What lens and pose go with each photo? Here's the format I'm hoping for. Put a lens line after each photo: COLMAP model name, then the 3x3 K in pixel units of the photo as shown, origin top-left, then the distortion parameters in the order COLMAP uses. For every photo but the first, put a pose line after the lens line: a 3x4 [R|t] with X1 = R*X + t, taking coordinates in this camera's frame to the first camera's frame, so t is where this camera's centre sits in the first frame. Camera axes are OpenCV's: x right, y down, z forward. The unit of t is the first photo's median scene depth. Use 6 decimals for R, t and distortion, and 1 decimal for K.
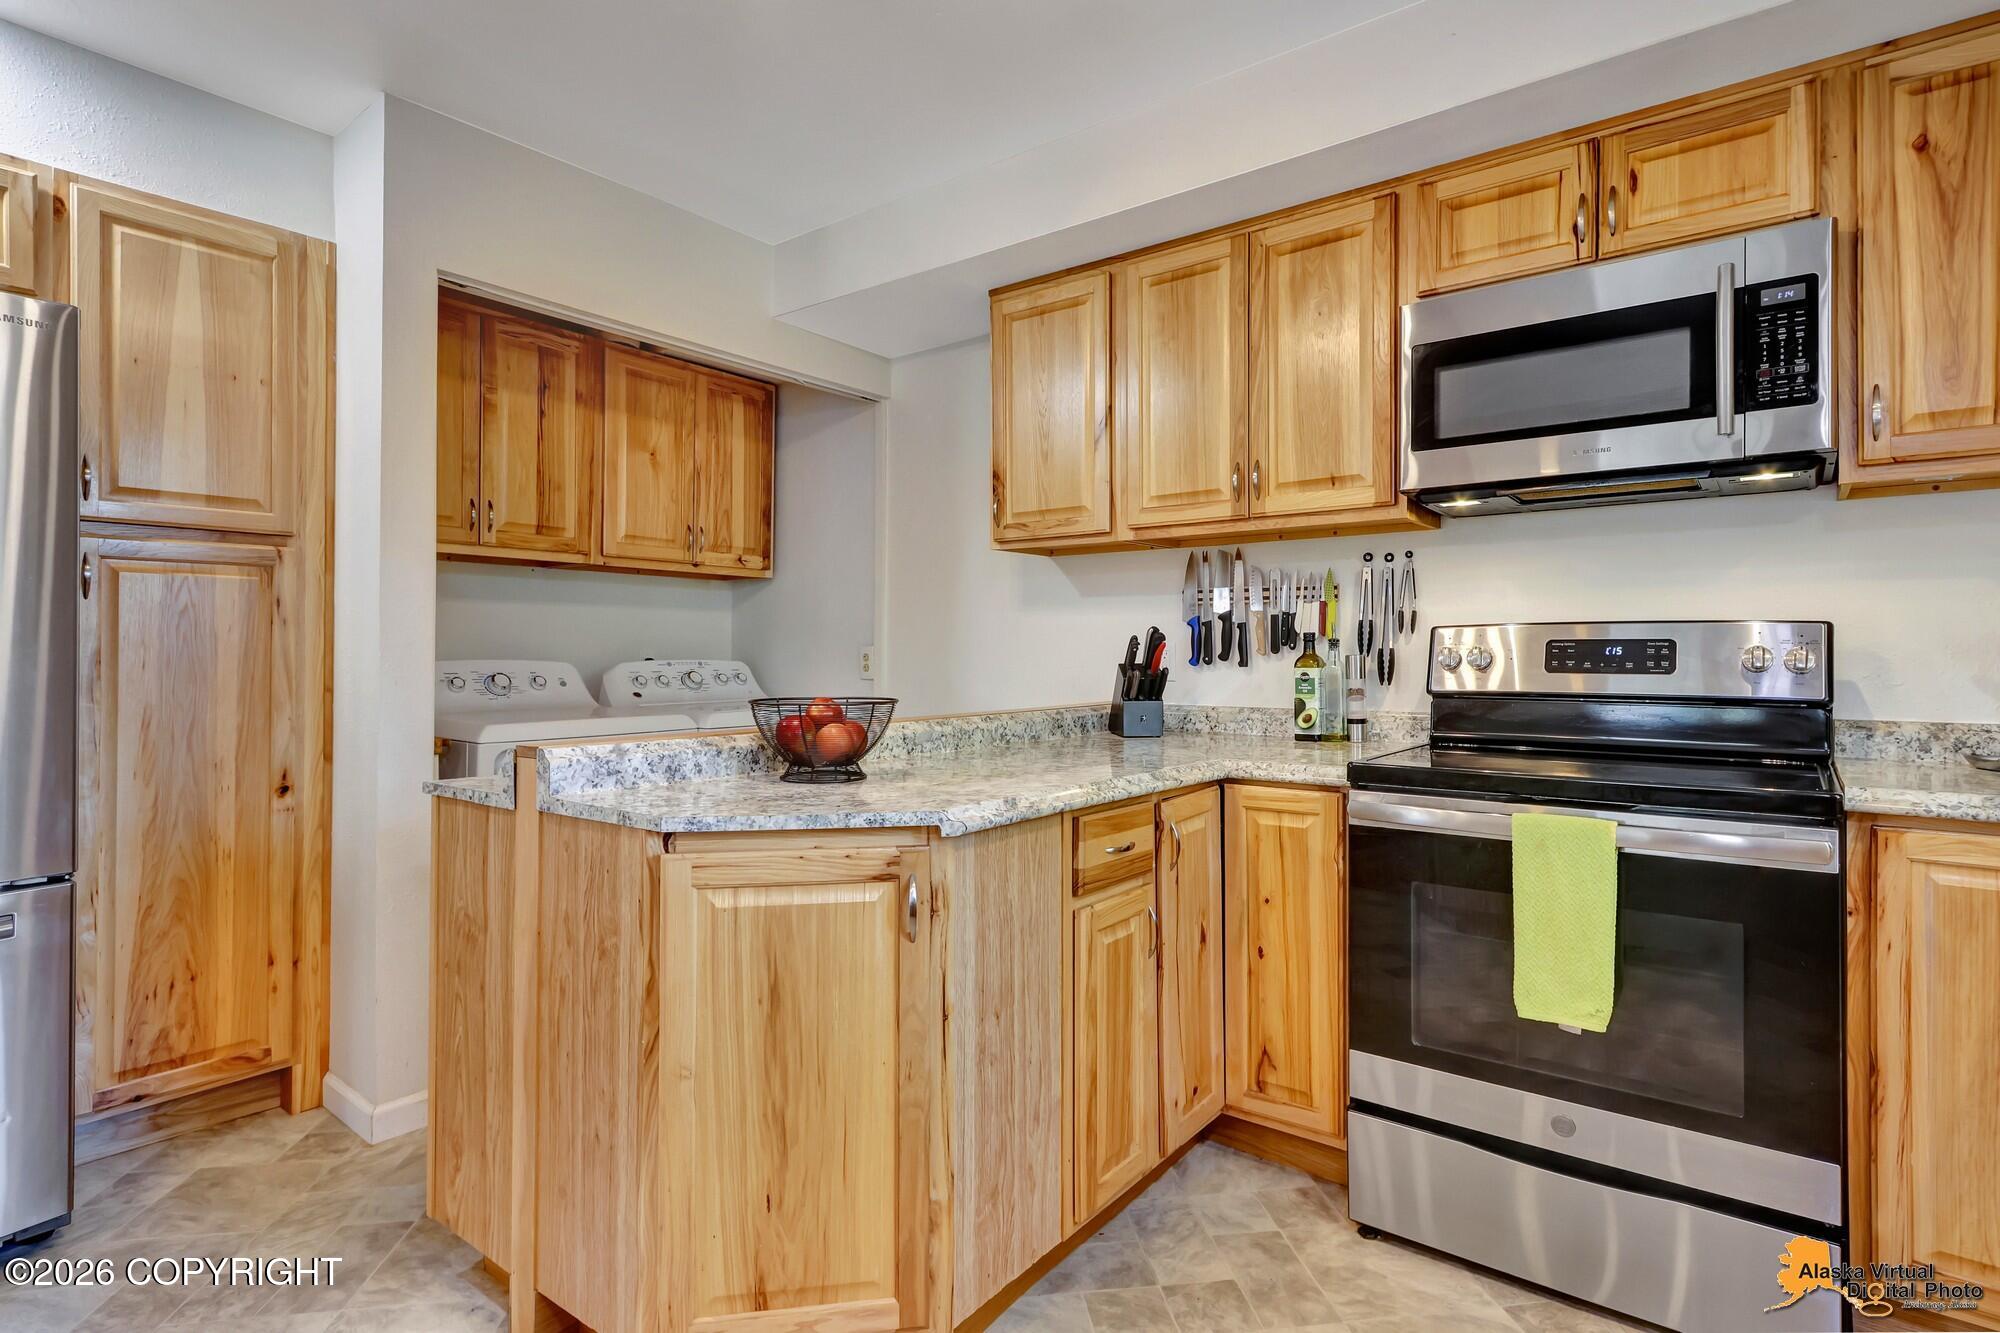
lens RADIAL K [[1016.3, 0, 1015.2], [0, 1016.3, 658.1], [0, 0, 1]] dist [0.007775, 0.000295]
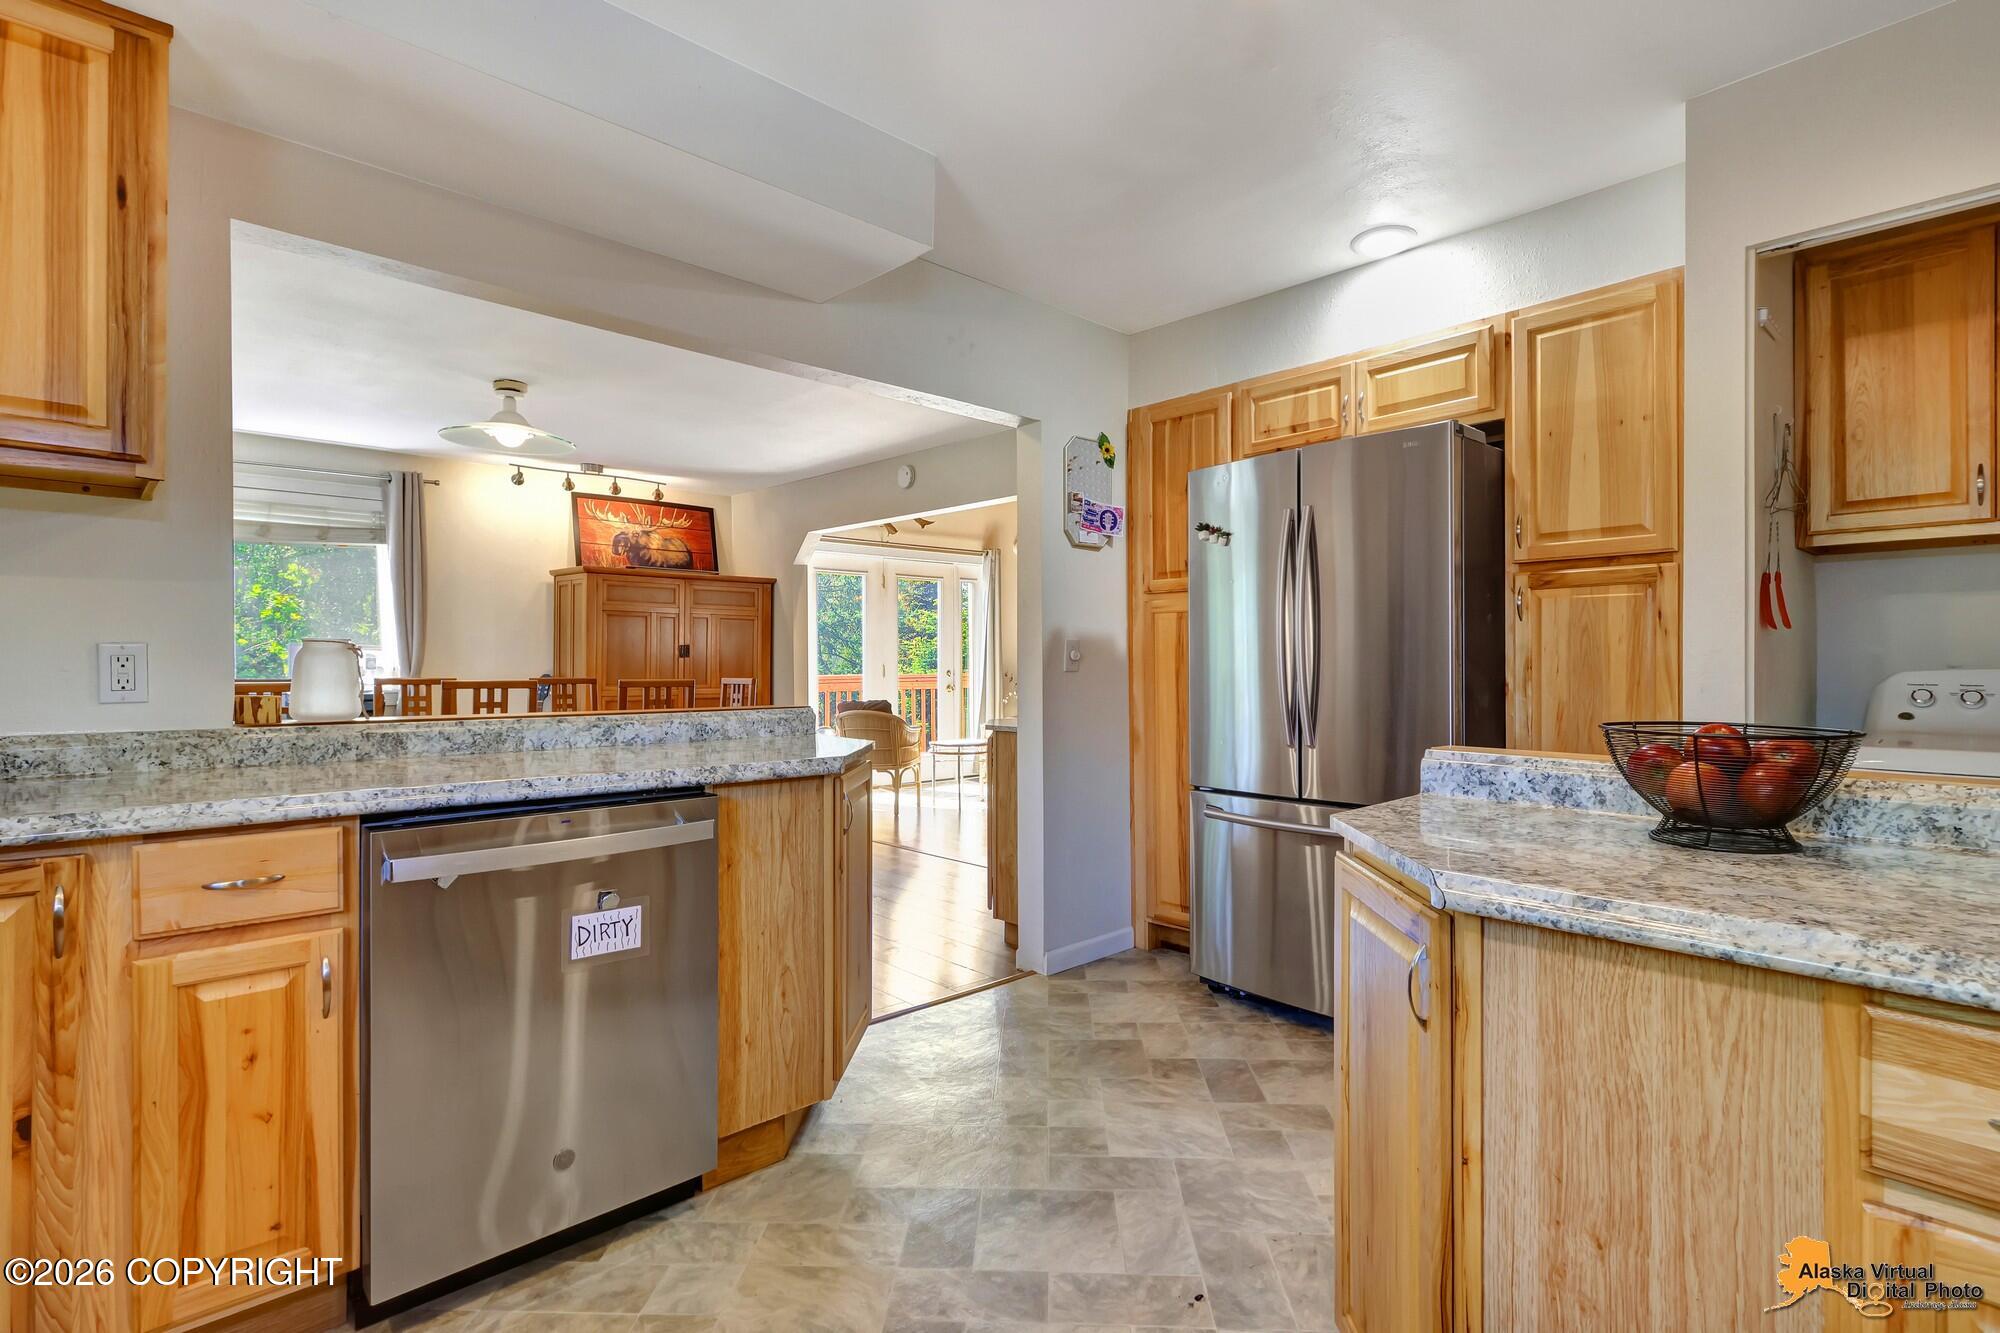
lens RADIAL K [[936.2, 0, 1004.2], [0, 936.2, 660.8], [0, 0, 1]] dist [0.017591, -0.000637]
pose [[-0.141152, -0.001810, -0.989986, 0.398853], [-0.003384, 0.999993, -0.001346, -0.001327], [0.989982, 0.003160, -0.141157, 0.473654]]
